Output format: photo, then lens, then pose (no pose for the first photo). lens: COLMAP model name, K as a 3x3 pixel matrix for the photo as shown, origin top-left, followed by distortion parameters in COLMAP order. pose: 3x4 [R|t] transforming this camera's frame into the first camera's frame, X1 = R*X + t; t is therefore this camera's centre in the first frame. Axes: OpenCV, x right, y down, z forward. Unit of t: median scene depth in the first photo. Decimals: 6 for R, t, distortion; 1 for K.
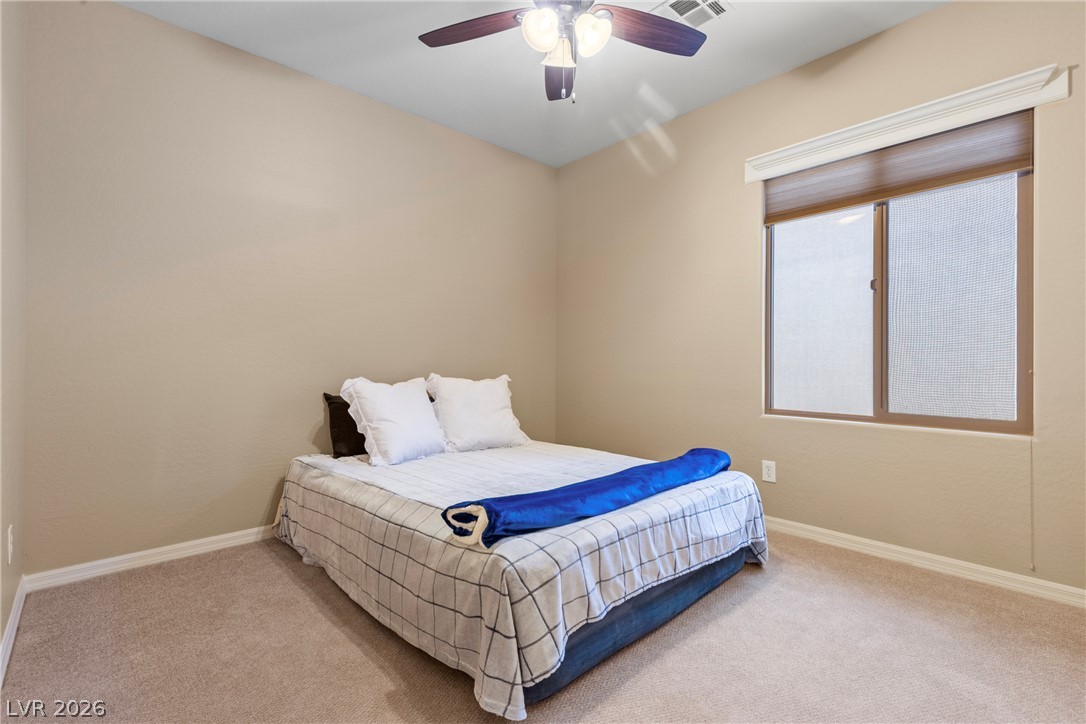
lens RADIAL K [[490.2, 0, 540.8], [0, 490.2, 370.8], [0, 0, 1]] dist [-0.000631, -0.000010]
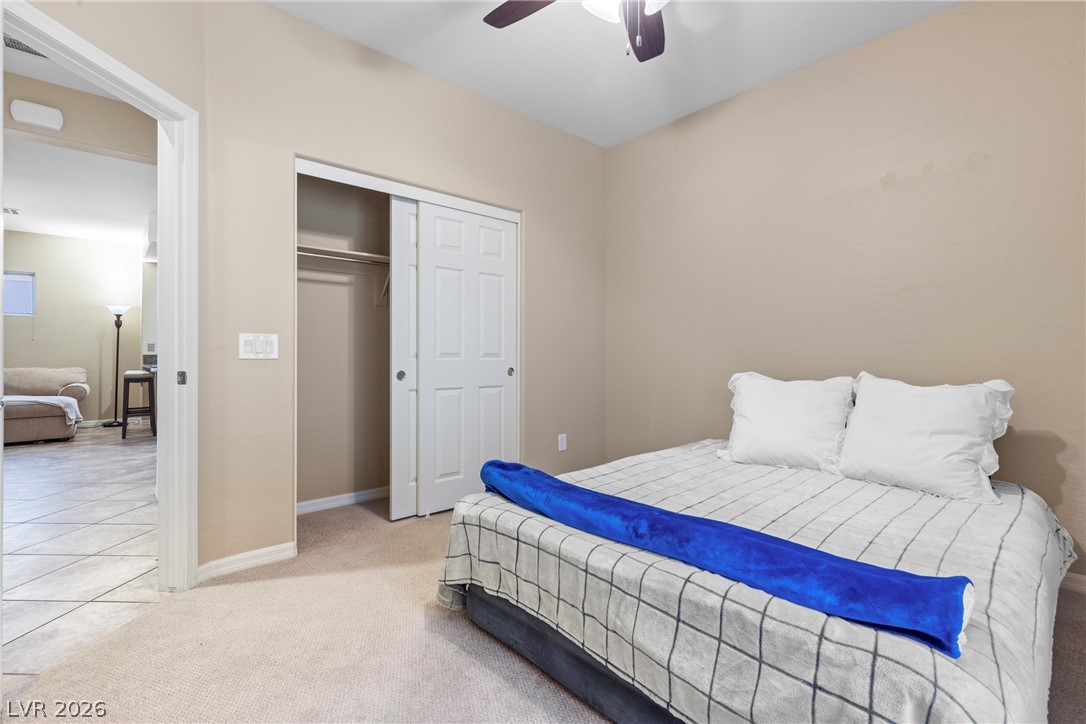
lens RADIAL K [[492.1, 0, 547.8], [0, 492.1, 359.3], [0, 0, 1]] dist [-0.000432, 0.000087]
pose [[0.000667, 0.009534, -0.999954, 0.908600], [-0.018644, 0.999781, 0.009520, -0.019829], [0.999826, 0.018637, 0.000845, 0.840729]]
